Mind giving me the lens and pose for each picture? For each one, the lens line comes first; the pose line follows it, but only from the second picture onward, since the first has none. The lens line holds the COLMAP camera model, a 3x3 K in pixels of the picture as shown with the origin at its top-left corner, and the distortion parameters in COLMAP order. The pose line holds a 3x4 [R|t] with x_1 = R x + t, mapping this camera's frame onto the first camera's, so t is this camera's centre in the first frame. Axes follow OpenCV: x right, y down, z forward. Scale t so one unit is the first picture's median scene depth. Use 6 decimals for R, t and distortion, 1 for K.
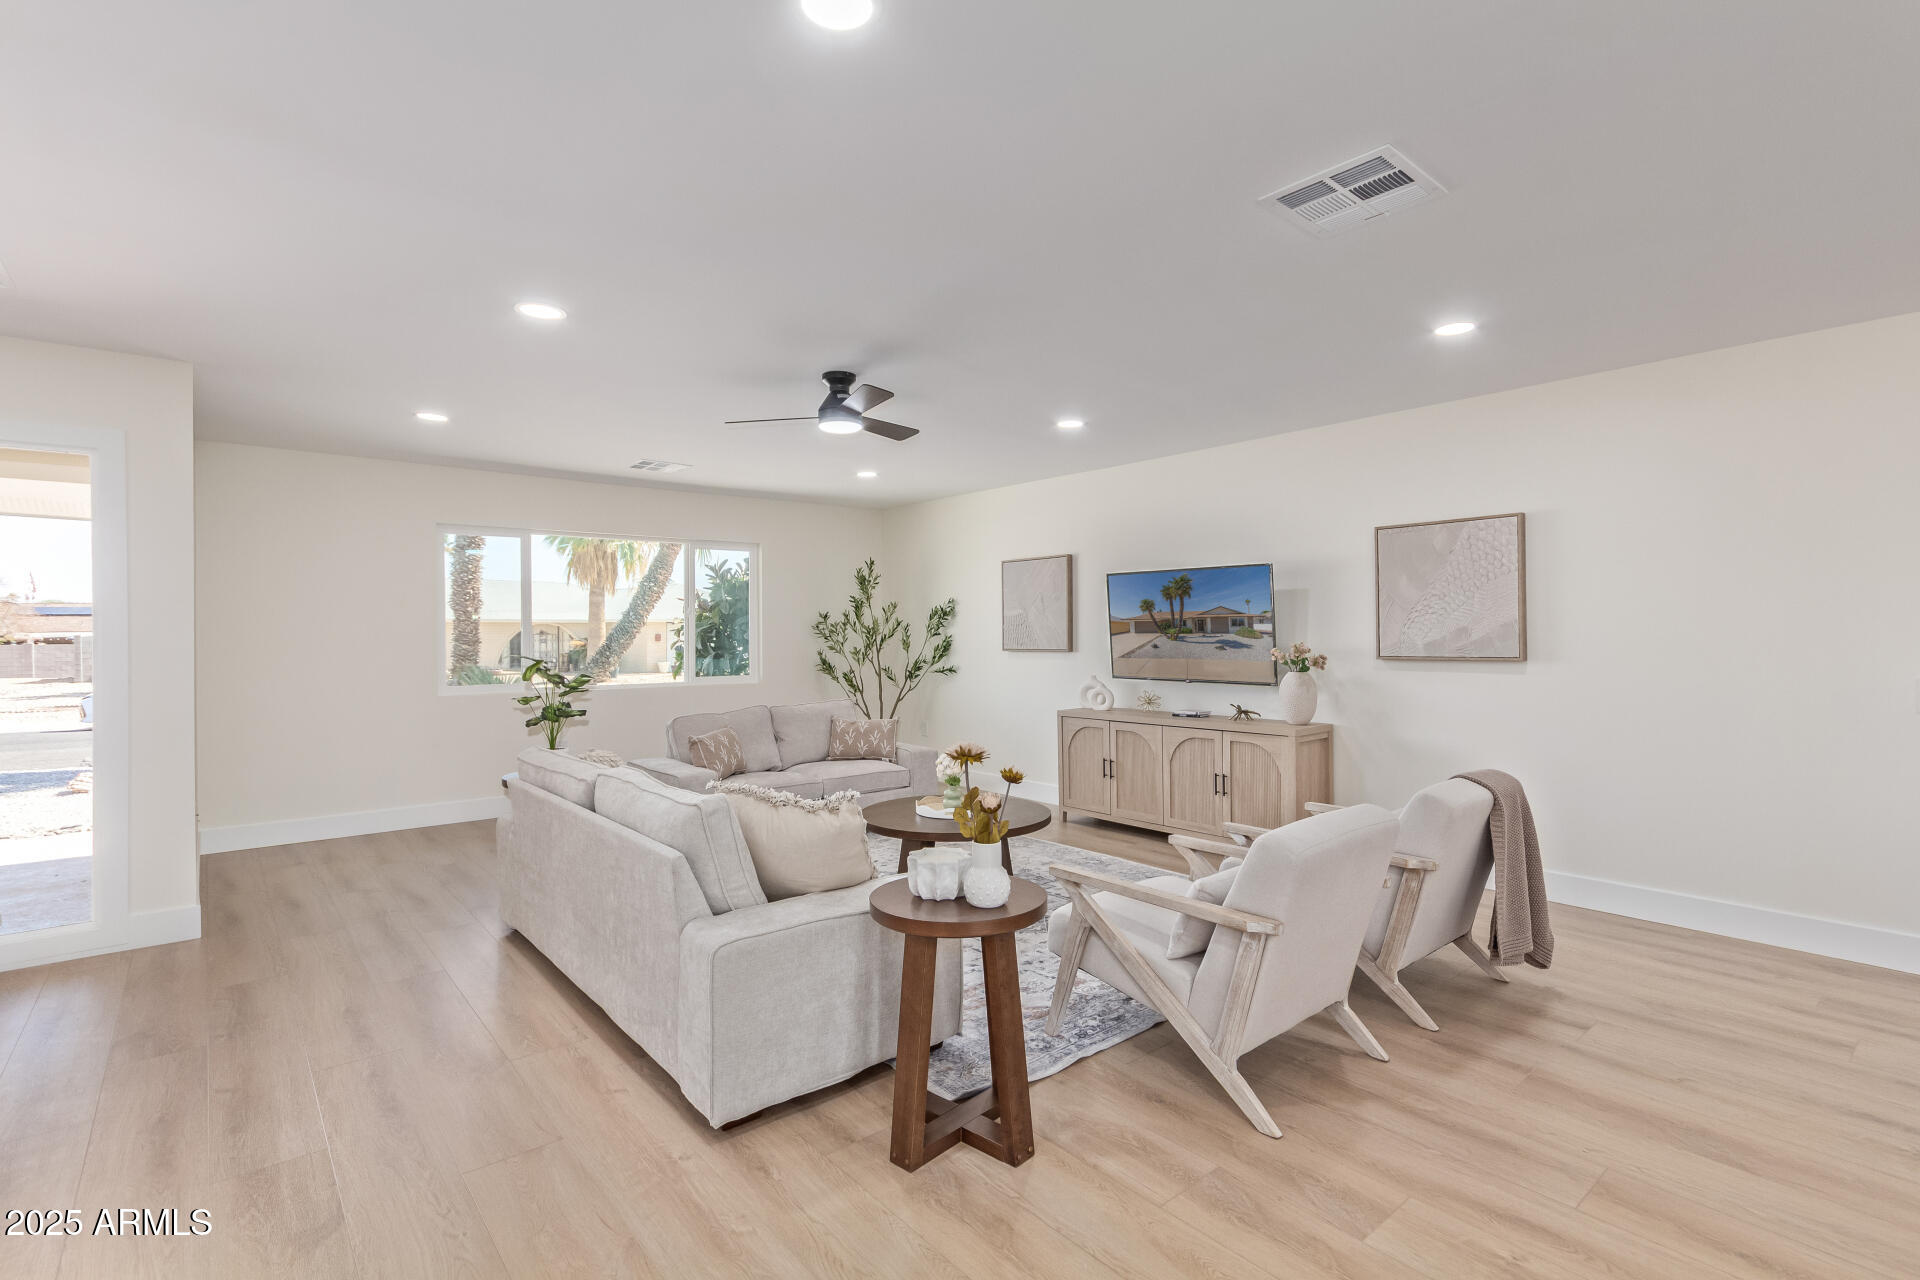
lens RADIAL K [[899.0, 0, 961.3], [0, 899.0, 633.9], [0, 0, 1]] dist [0.001218, 0.001835]
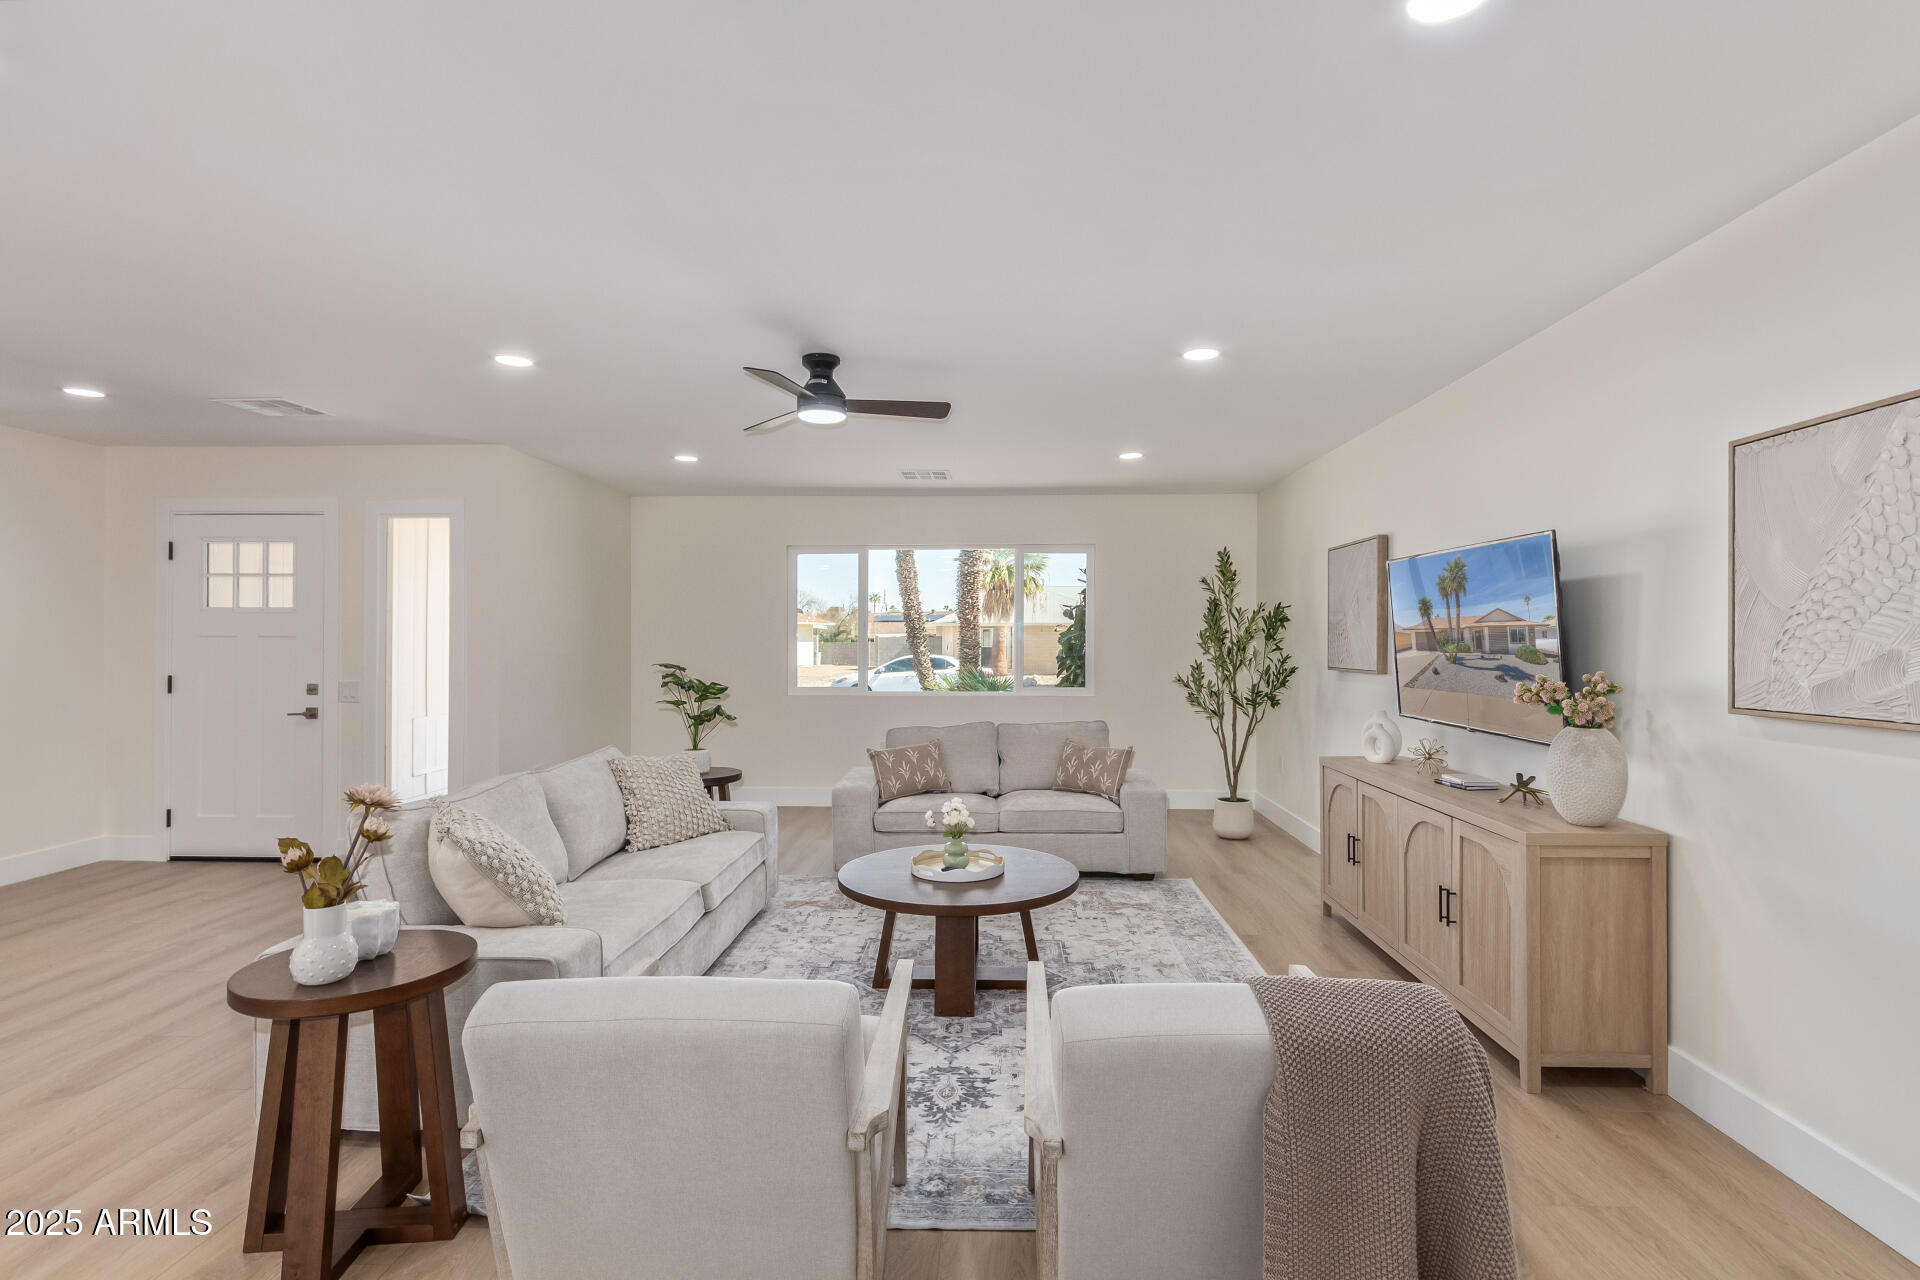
lens RADIAL K [[909.6, 0, 976.4], [0, 909.6, 643.2], [0, 0, 1]] dist [-0.008632, 0.006115]
pose [[0.747886, 0.010493, -0.663744, 0.402609], [-0.007011, 0.999944, 0.007907, -0.009282], [0.663790, -0.001260, 0.747918, 0.299748]]
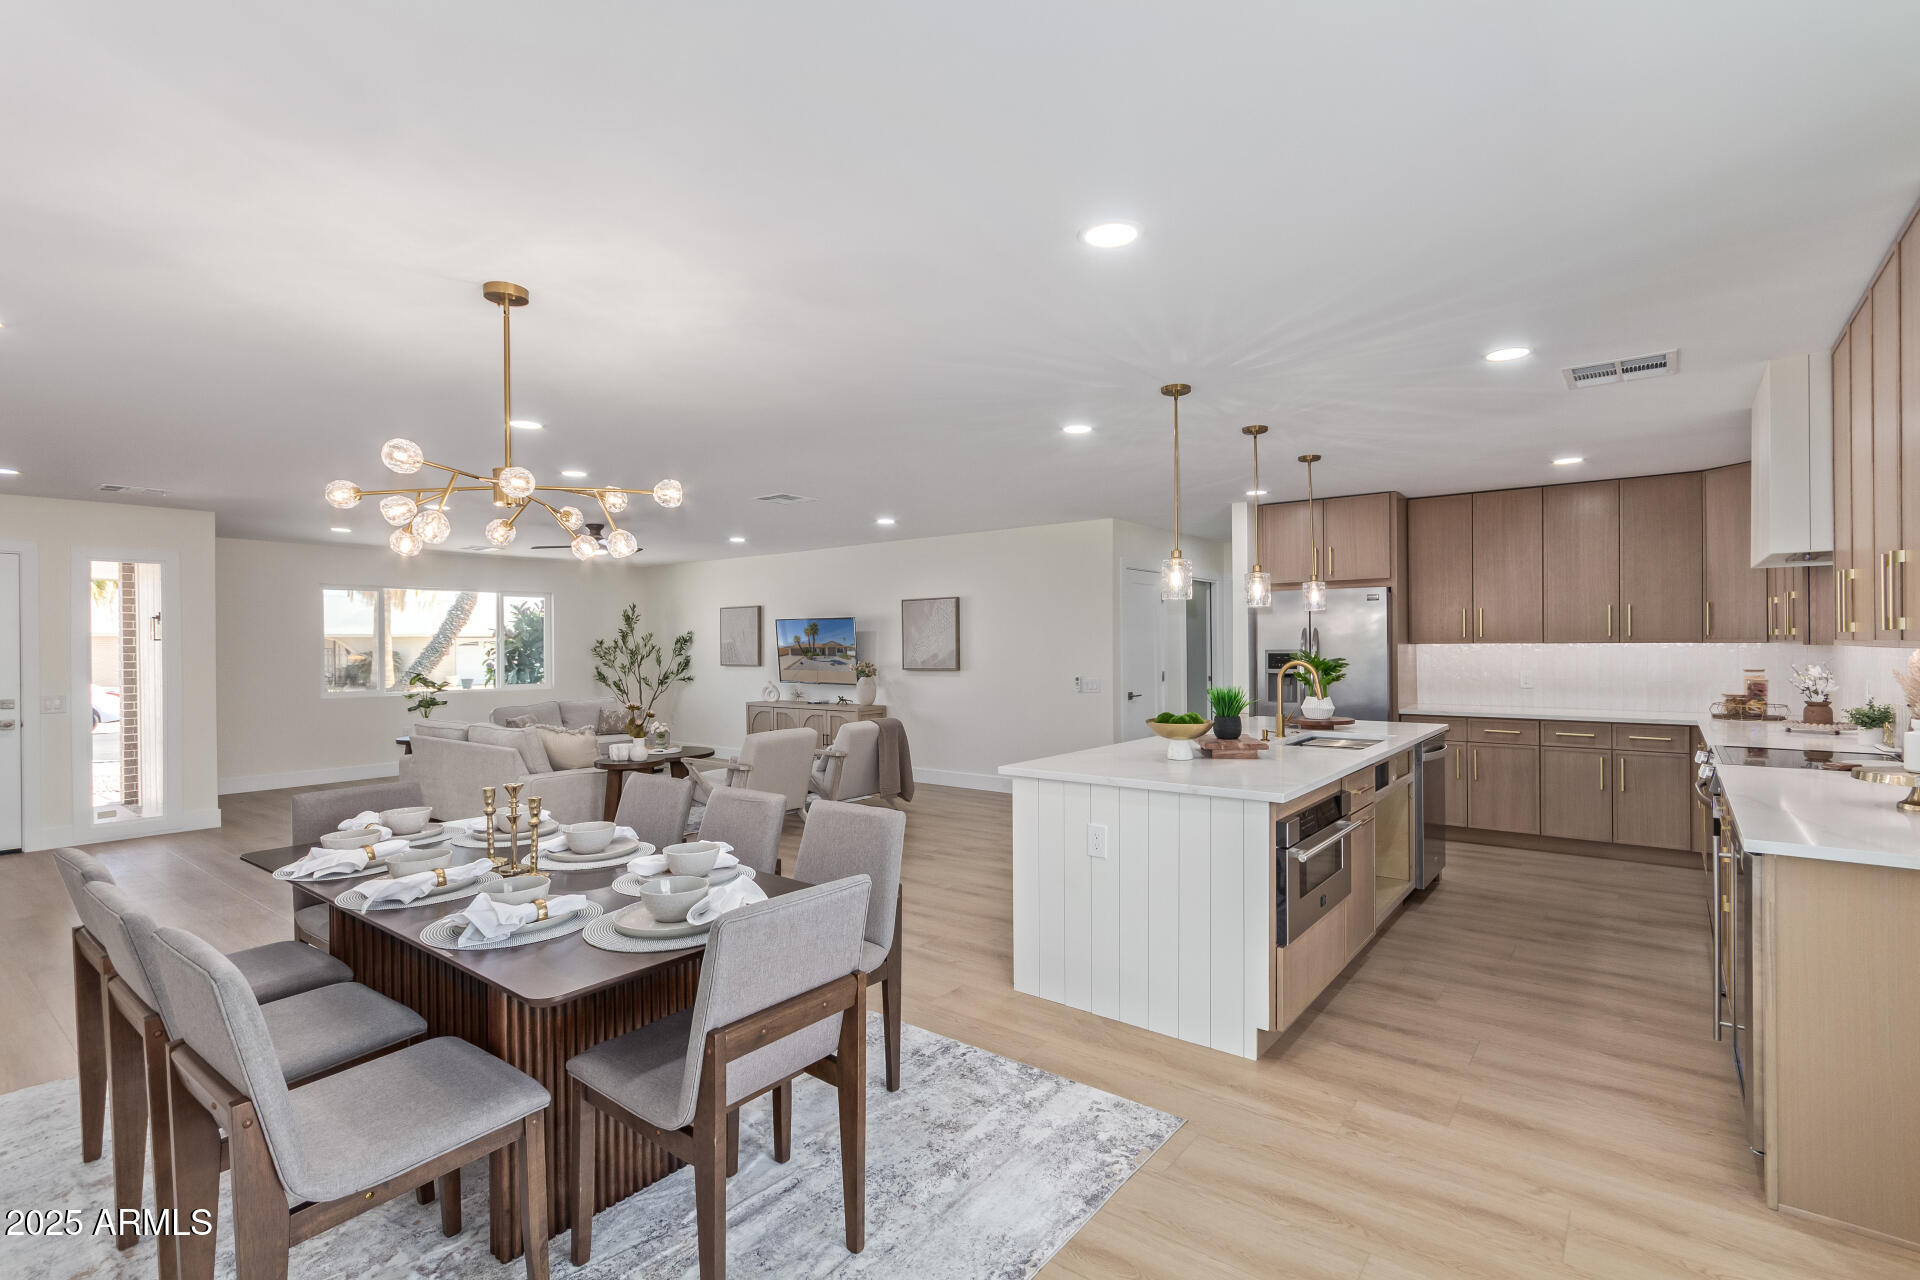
lens RADIAL K [[909.6, 0, 957.6], [0, 909.6, 651.8], [0, 0, 1]] dist [-0.008632, 0.006115]
pose [[0.980624, -0.000895, 0.195898, 0.169591], [-0.000245, 0.999983, 0.005793, -0.017702], [-0.195900, -0.005729, 0.980607, -0.734172]]
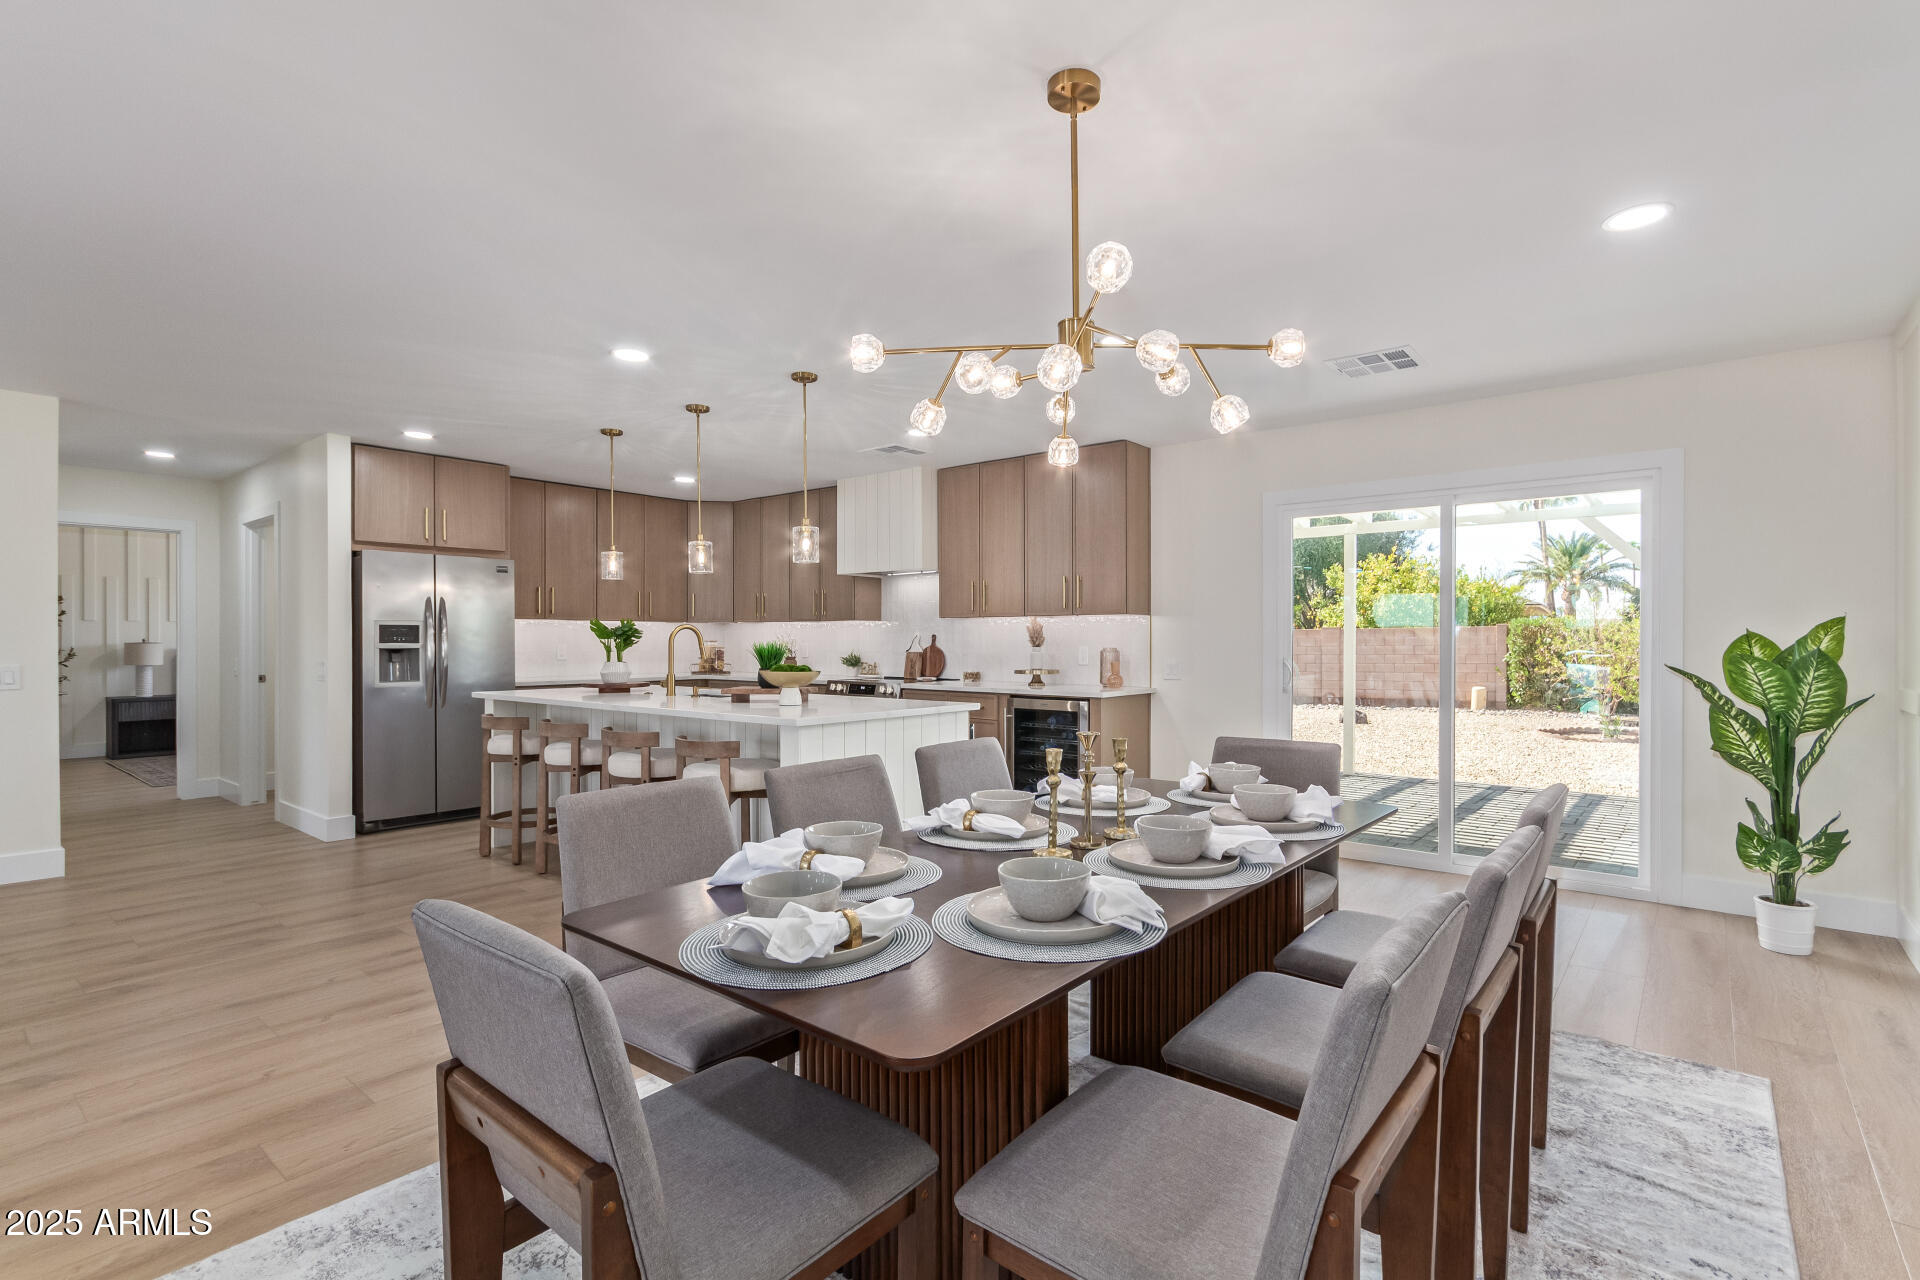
lens RADIAL K [[893.8, 0, 983.8], [0, 893.8, 651.2], [0, 0, 1]] dist [-0.000987, 0.000257]
pose [[-0.196117, -0.002434, 0.980577, -0.285762], [0.004160, 0.999986, 0.003314, 0.018648], [-0.980572, 0.004729, -0.196104, -0.123666]]
